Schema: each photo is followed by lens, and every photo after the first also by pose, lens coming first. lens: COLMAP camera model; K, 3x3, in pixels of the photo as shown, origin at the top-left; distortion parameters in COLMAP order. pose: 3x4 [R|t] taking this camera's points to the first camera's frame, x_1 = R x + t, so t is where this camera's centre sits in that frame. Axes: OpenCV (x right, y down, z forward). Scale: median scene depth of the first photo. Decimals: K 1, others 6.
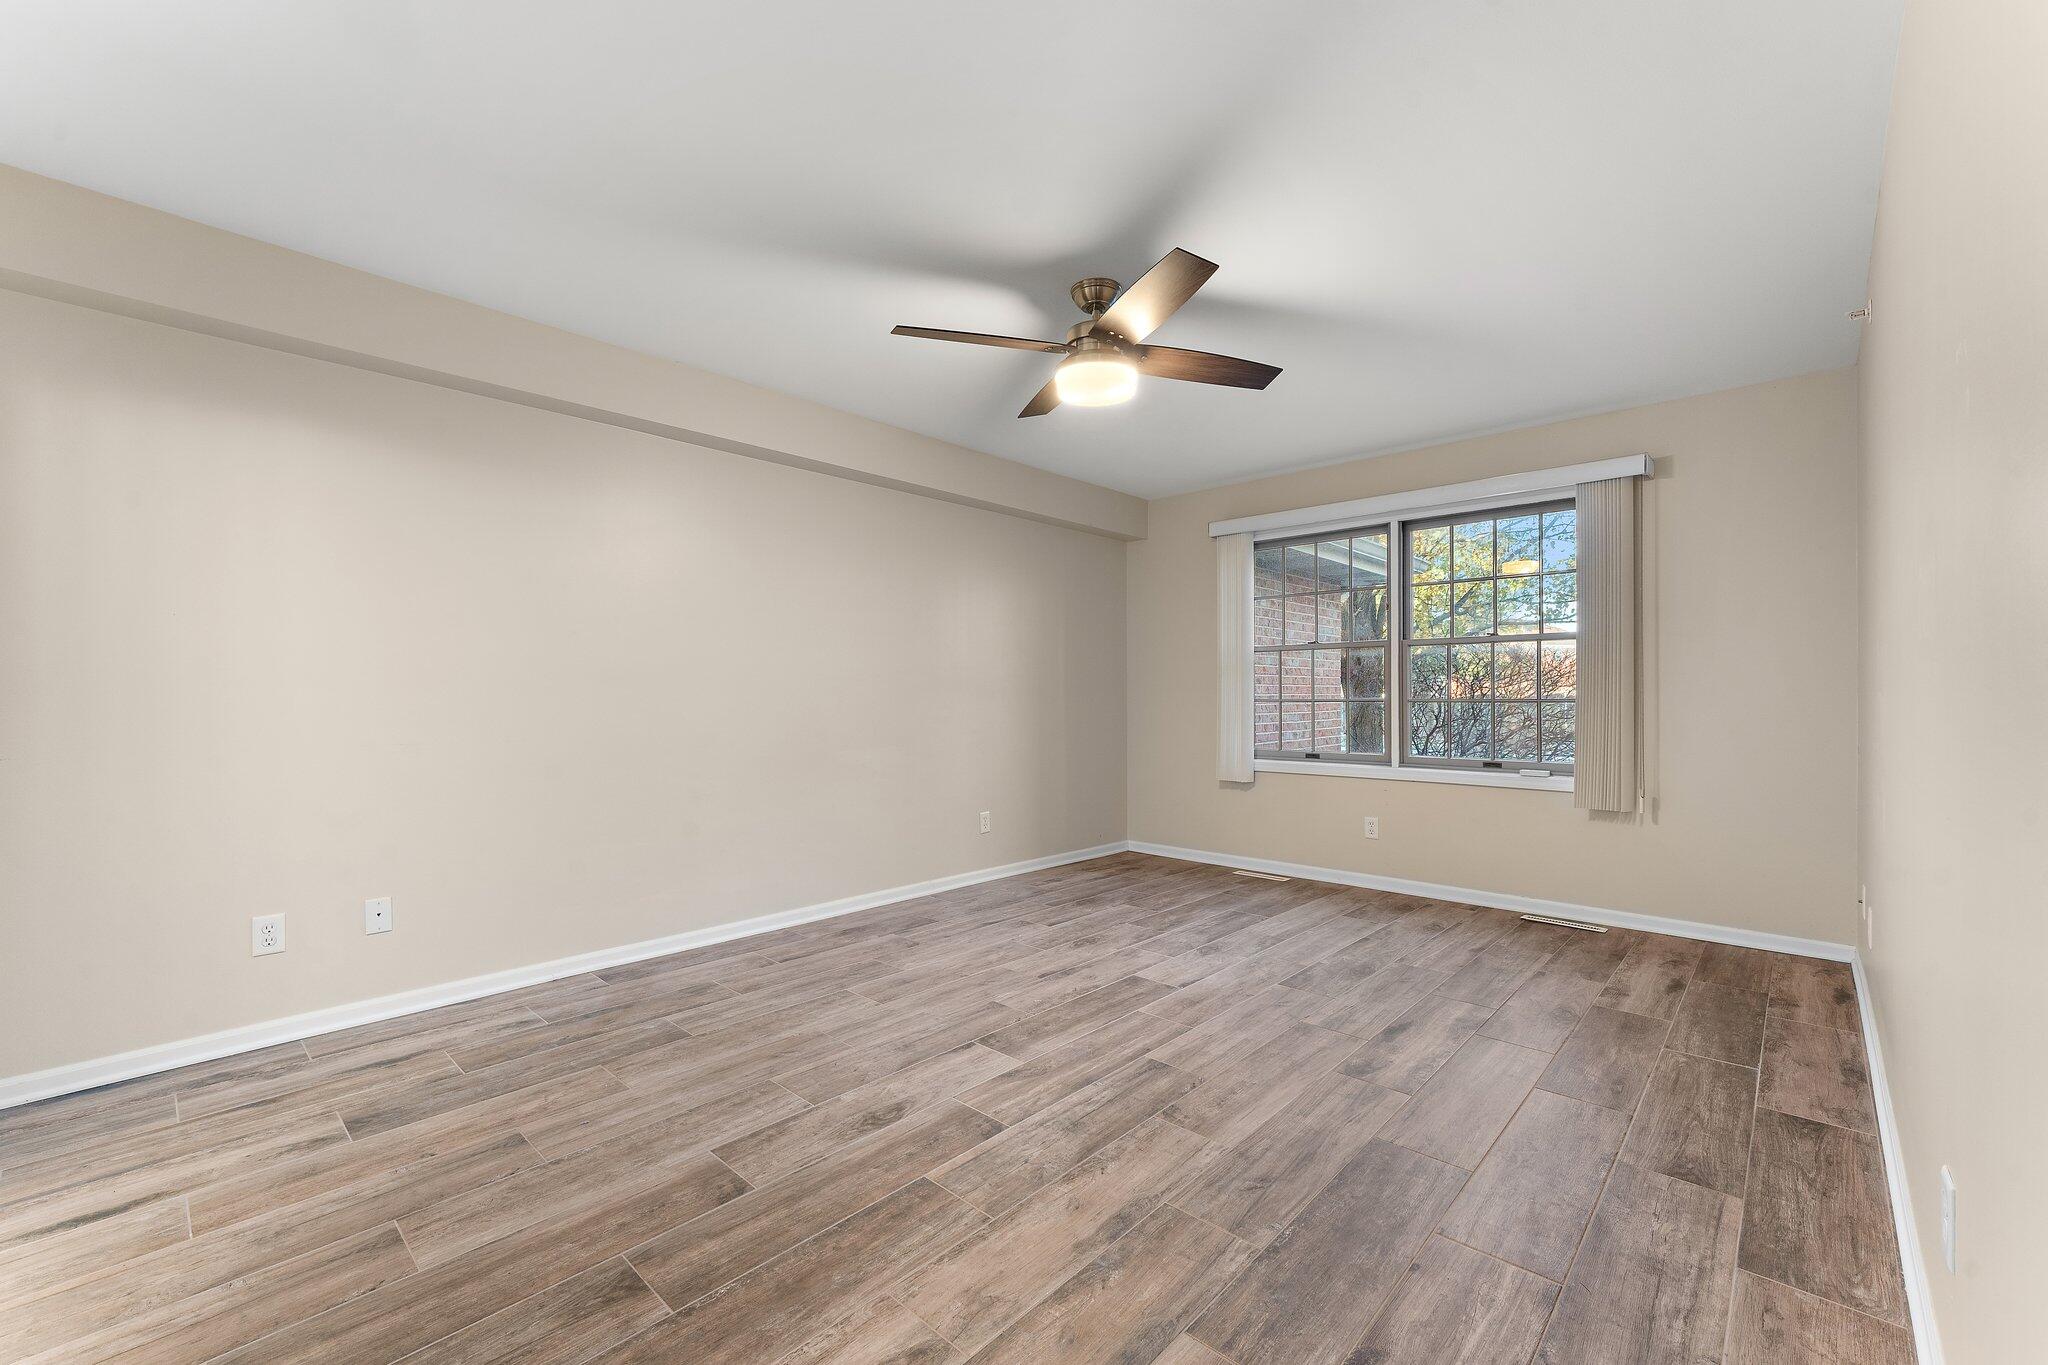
lens RADIAL K [[835.7, 0, 1017.4], [0, 835.7, 673.6], [0, 0, 1]] dist [0.001031, 0.000245]
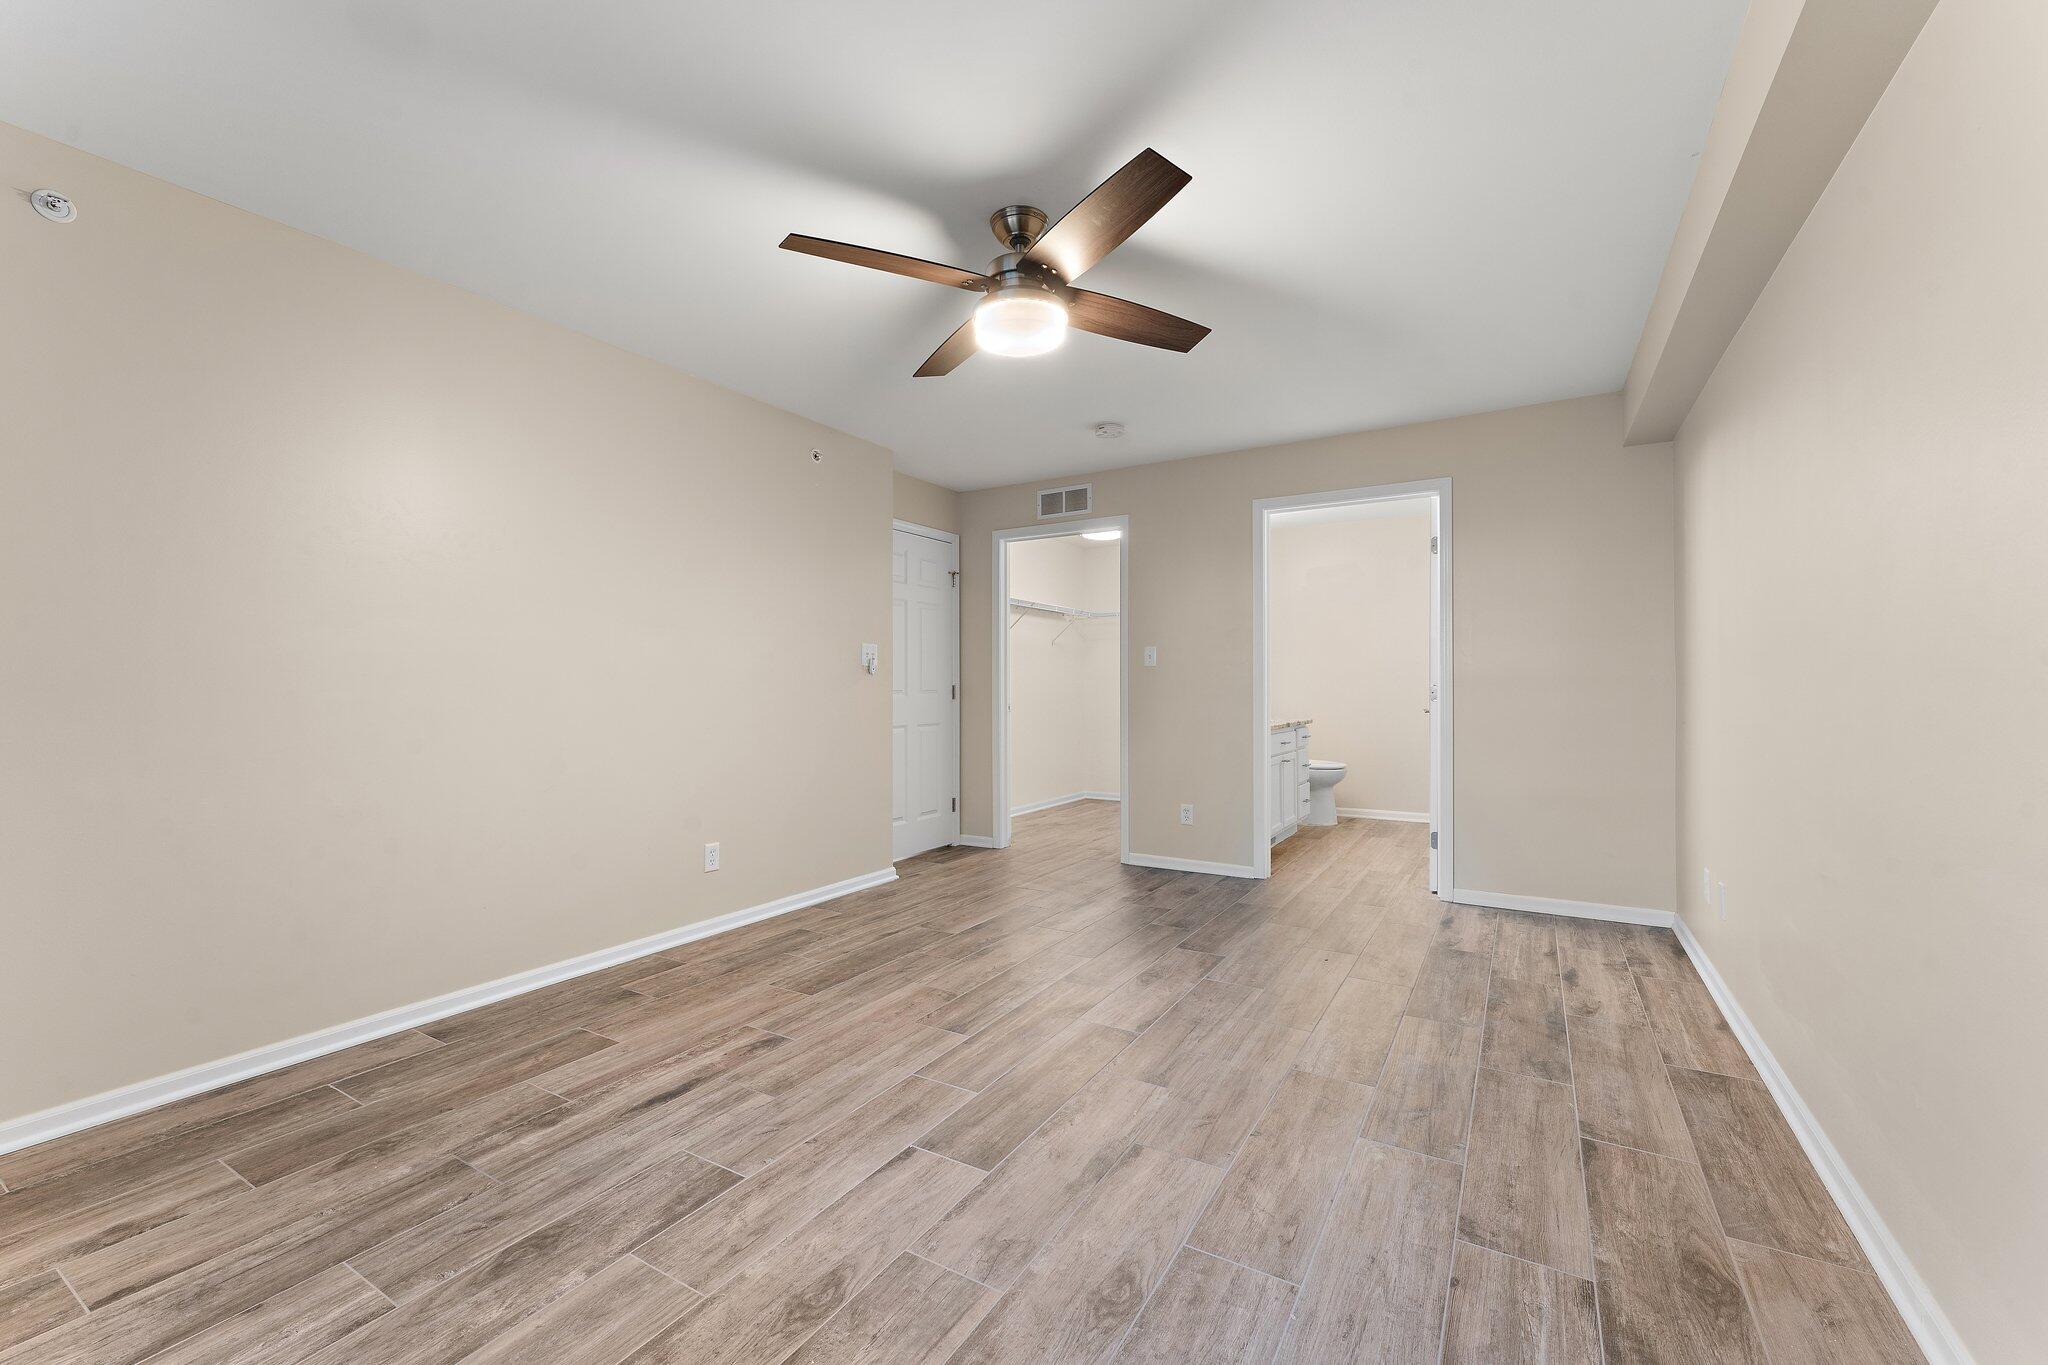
lens RADIAL K [[835.7, 0, 1017.4], [0, 835.7, 673.6], [0, 0, 1]] dist [0.001031, 0.000245]
pose [[-0.978674, 0.002715, -0.205399, 0.284571], [0.011357, 0.999098, -0.040905, 0.049931], [0.205103, -0.042365, -0.977823, 1.904332]]
